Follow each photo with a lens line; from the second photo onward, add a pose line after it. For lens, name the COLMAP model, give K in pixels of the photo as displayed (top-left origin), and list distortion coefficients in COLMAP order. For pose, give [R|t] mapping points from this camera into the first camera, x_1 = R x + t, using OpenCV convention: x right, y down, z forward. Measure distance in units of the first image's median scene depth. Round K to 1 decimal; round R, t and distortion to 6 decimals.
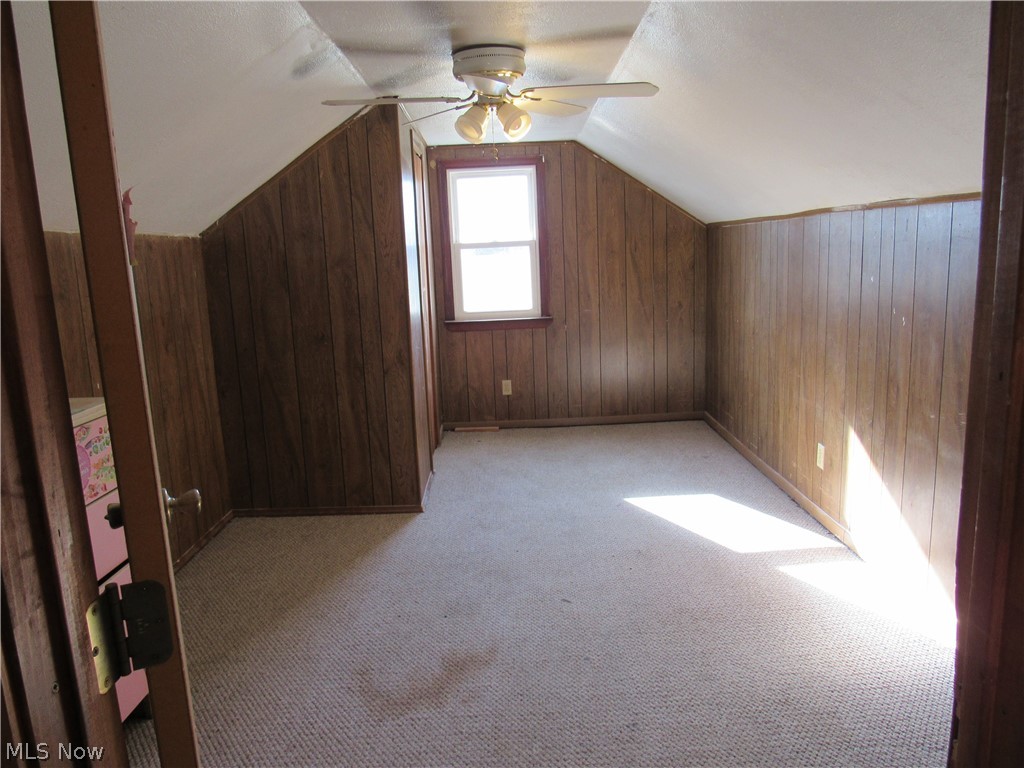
lens RADIAL K [[733.6, 0, 512.0], [0, 733.6, 384.0], [0, 0, 1]] dist [-0.023448, 0.003746]
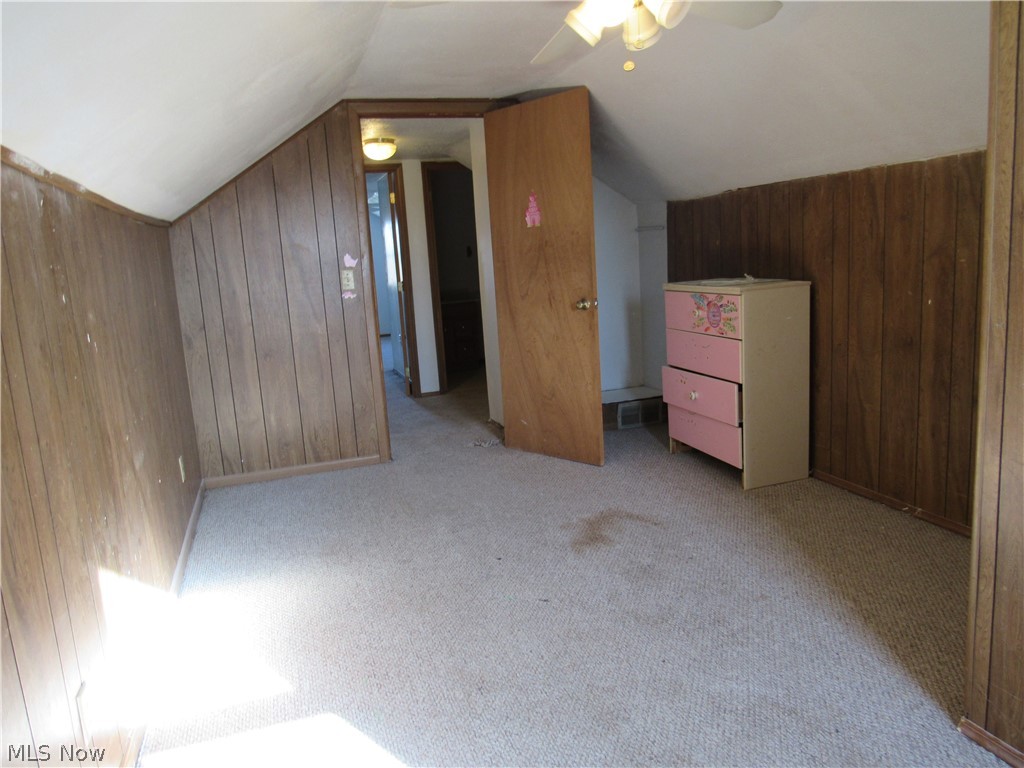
lens RADIAL K [[733.6, 0, 512.0], [0, 733.6, 384.0], [0, 0, 1]] dist [-0.023448, 0.003746]
pose [[-0.943347, 0.158684, -0.291403, 0.357596], [0.046793, 0.933075, 0.356625, -0.303156], [0.328492, 0.322785, -0.887639, 1.818604]]
